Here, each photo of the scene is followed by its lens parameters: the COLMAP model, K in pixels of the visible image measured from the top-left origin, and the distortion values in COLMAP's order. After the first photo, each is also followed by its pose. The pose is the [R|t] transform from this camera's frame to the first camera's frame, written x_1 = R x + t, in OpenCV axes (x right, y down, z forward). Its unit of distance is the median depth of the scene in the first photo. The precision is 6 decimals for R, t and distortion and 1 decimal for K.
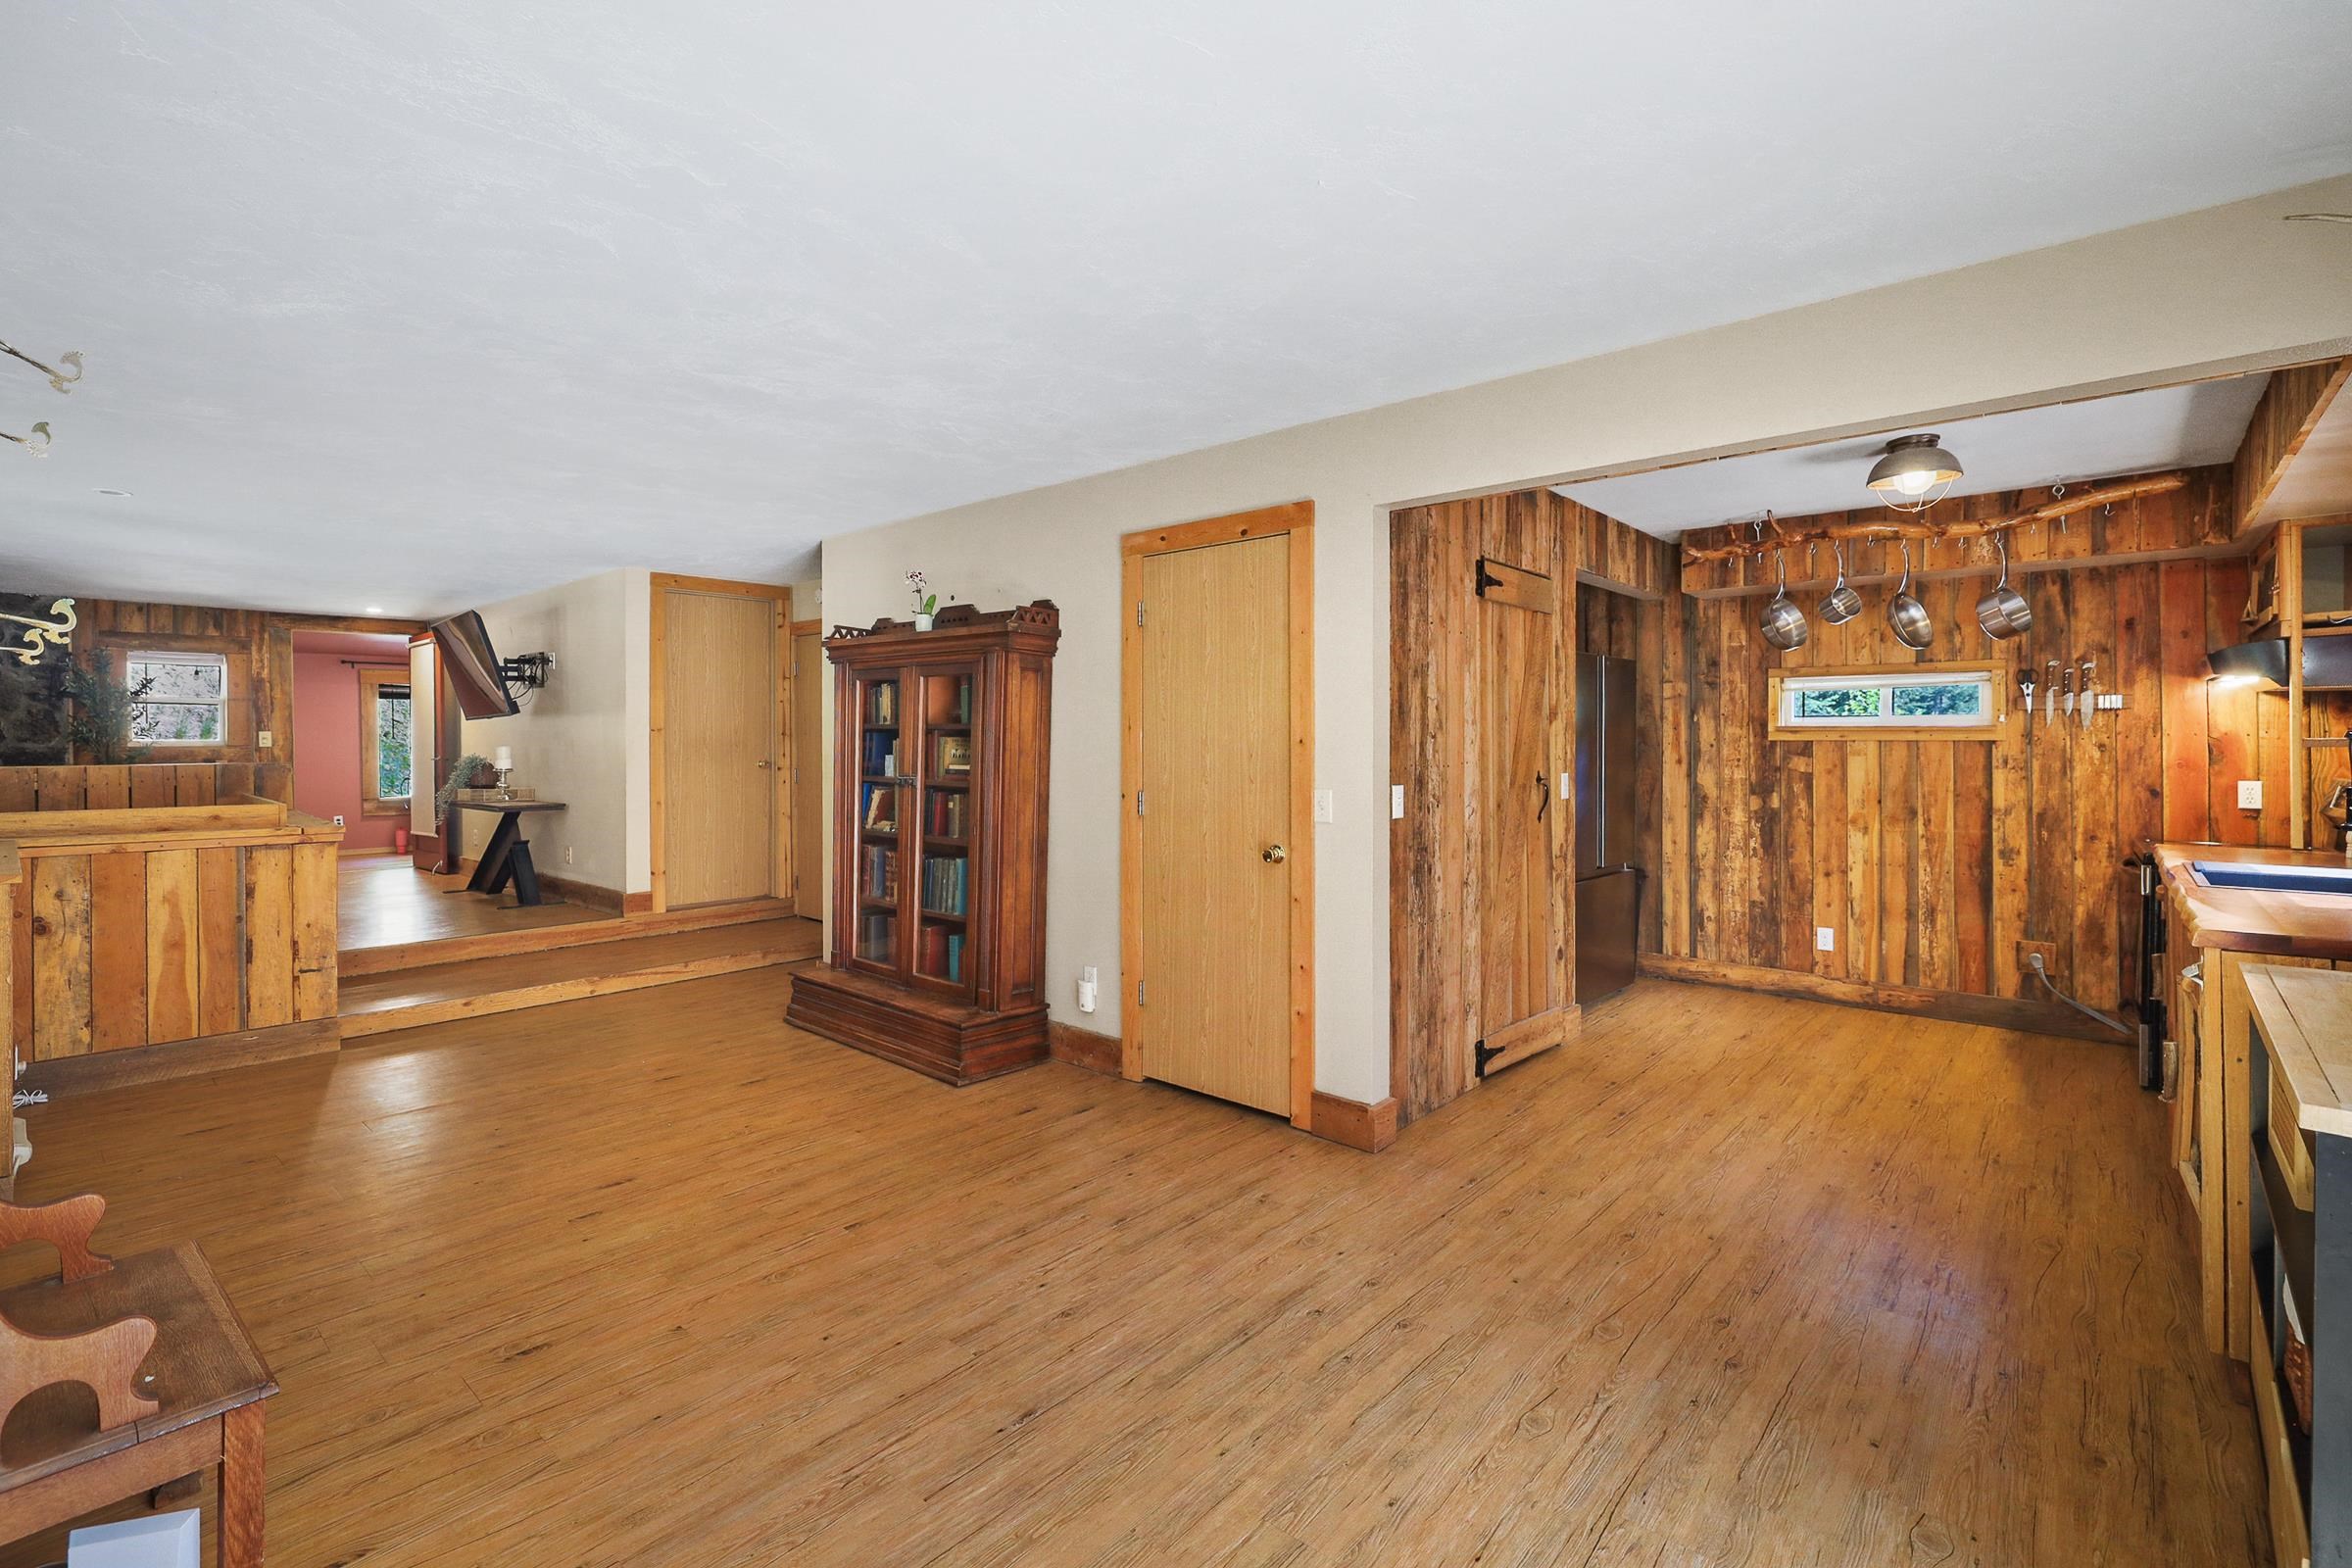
lens RADIAL K [[1061.0, 0, 1158.6], [0, 1061.0, 743.4], [0, 0, 1]] dist [-0.000796, 0.000251]
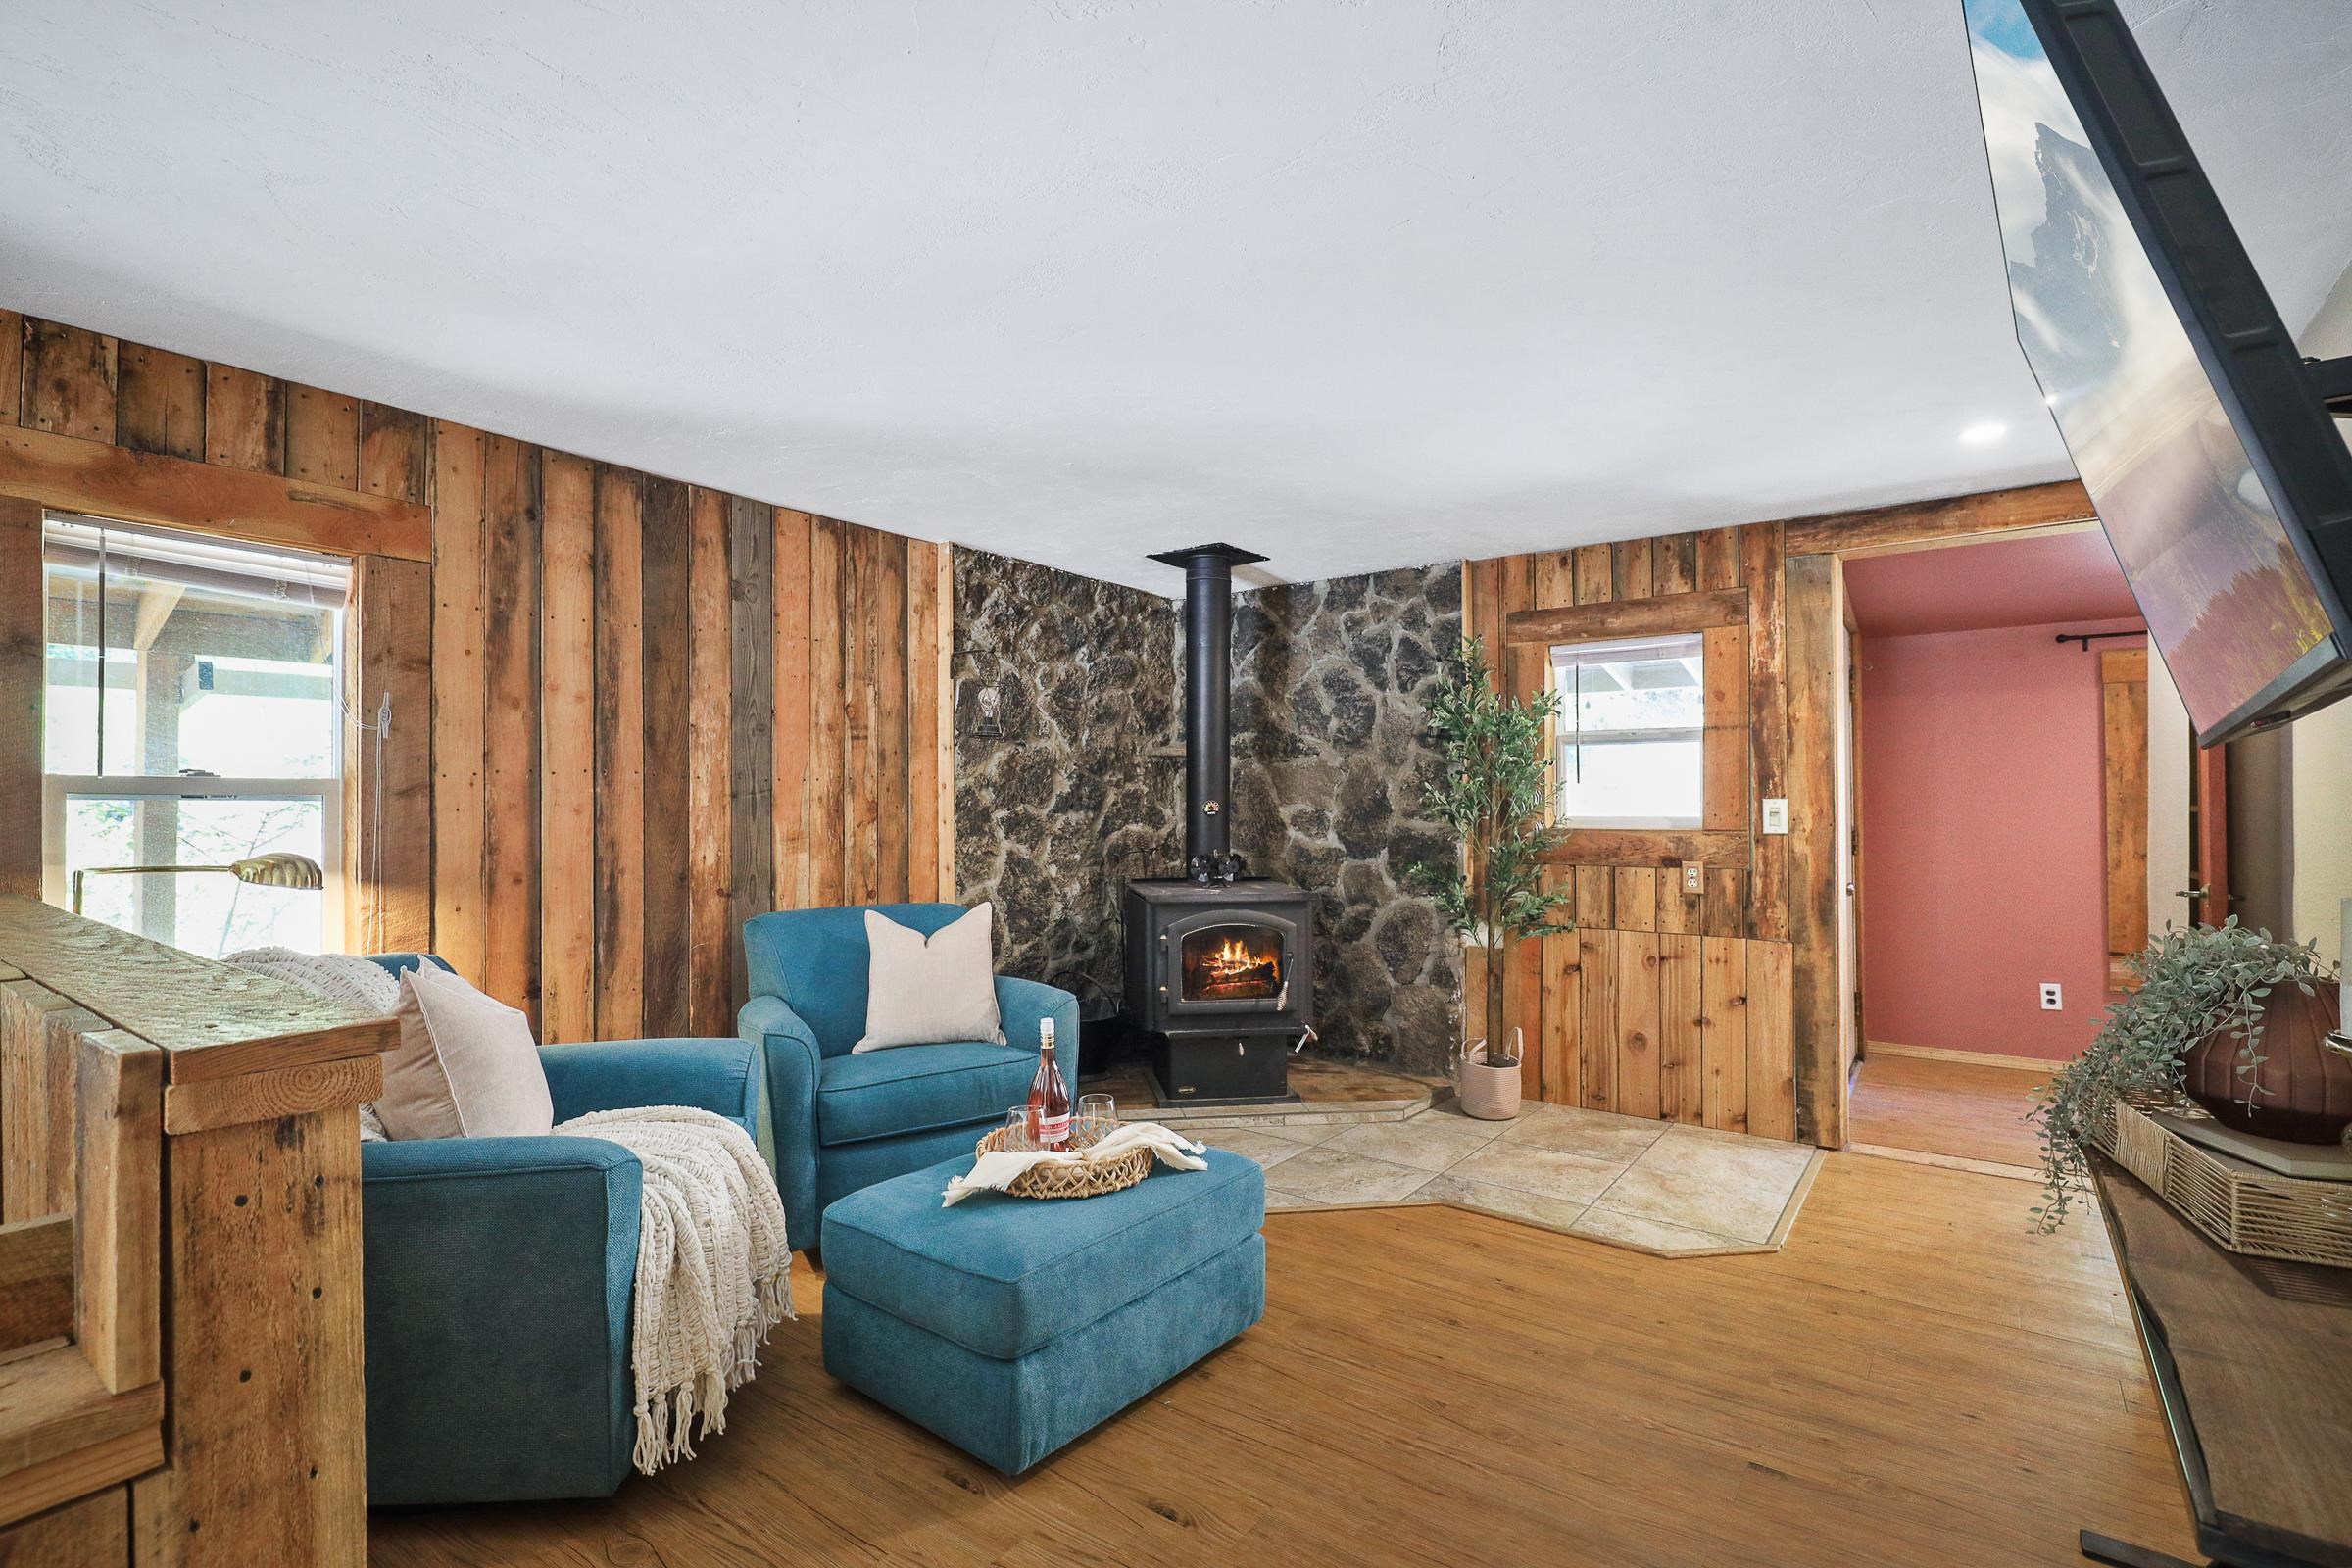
lens RADIAL K [[1096.0, 0, 1167.6], [0, 1096.0, 797.4], [0, 0, 1]] dist [-0.002574, -0.000259]
pose [[0.088339, -0.001156, -0.996090, -0.695215], [-0.002550, 0.999996, -0.001387, -0.017123], [0.996087, 0.002663, 0.088336, 1.182279]]
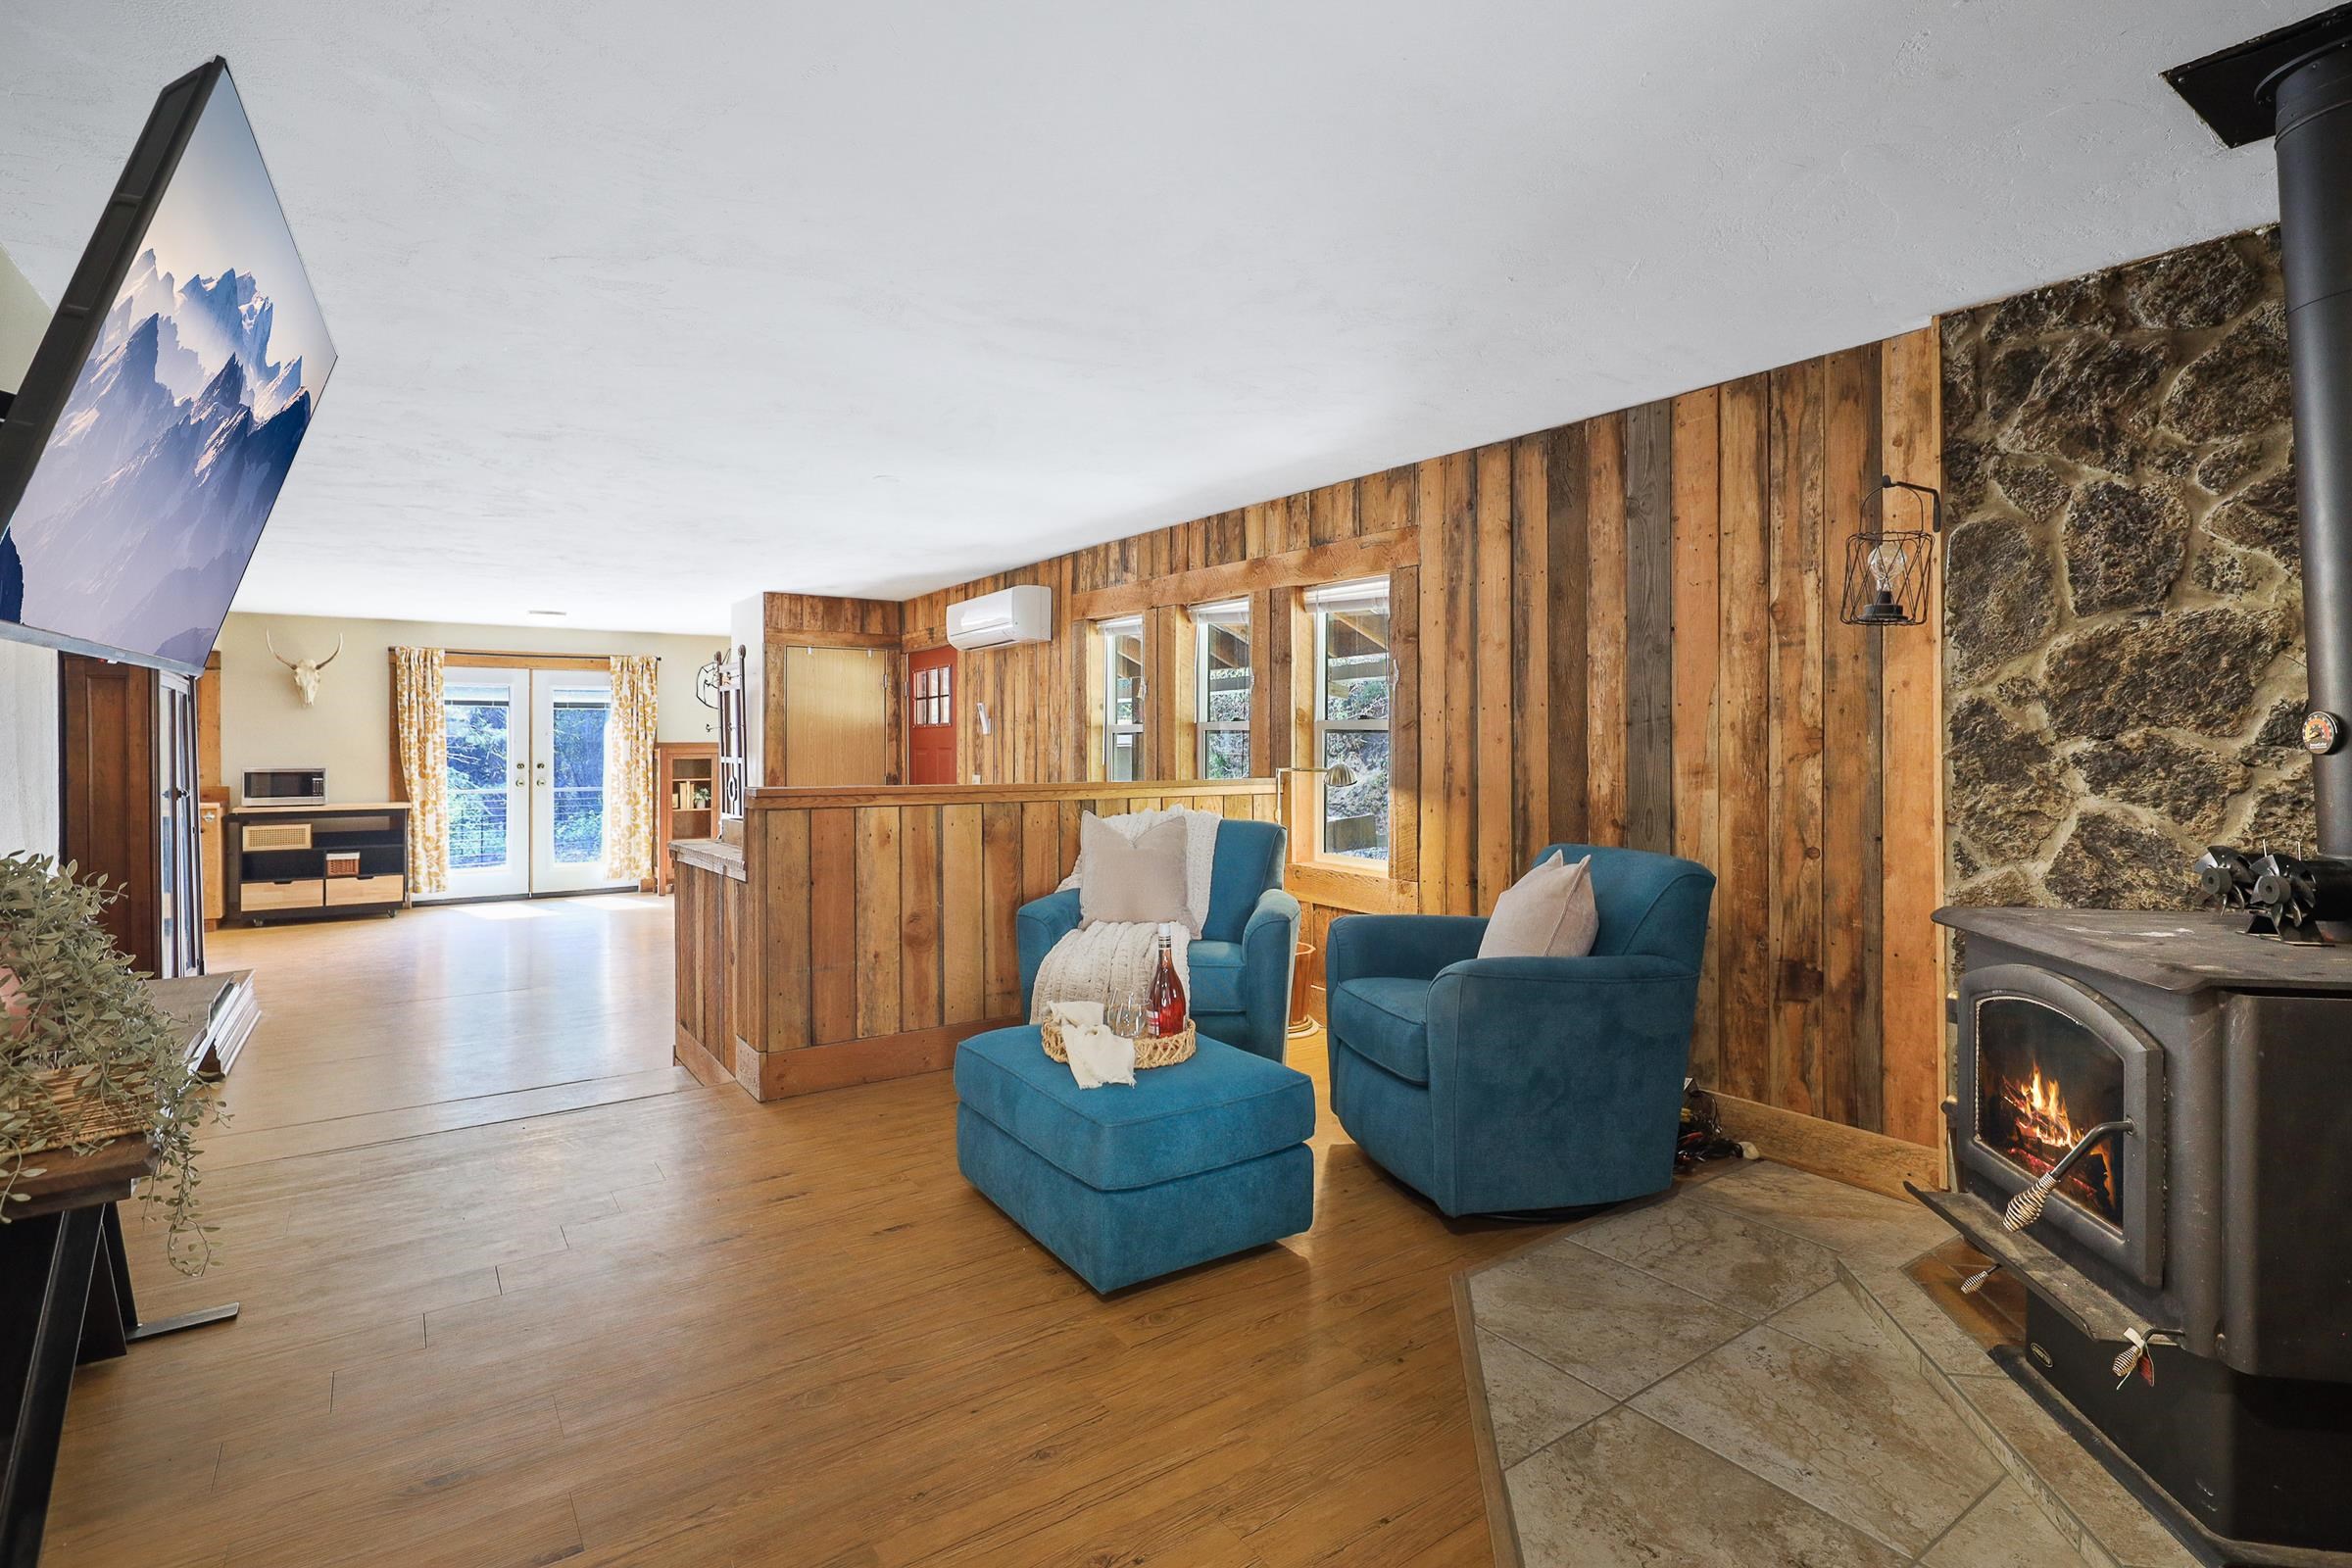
lens RADIAL K [[1119.6, 0, 1175.6], [0, 1119.6, 738.3], [0, 0, 1]] dist [-0.001529, -0.000522]
pose [[-0.975474, 0.004632, 0.220065, -1.277271], [0.003980, 0.999986, -0.003406, -0.008758], [-0.220078, -0.002447, -0.975479, 1.677006]]
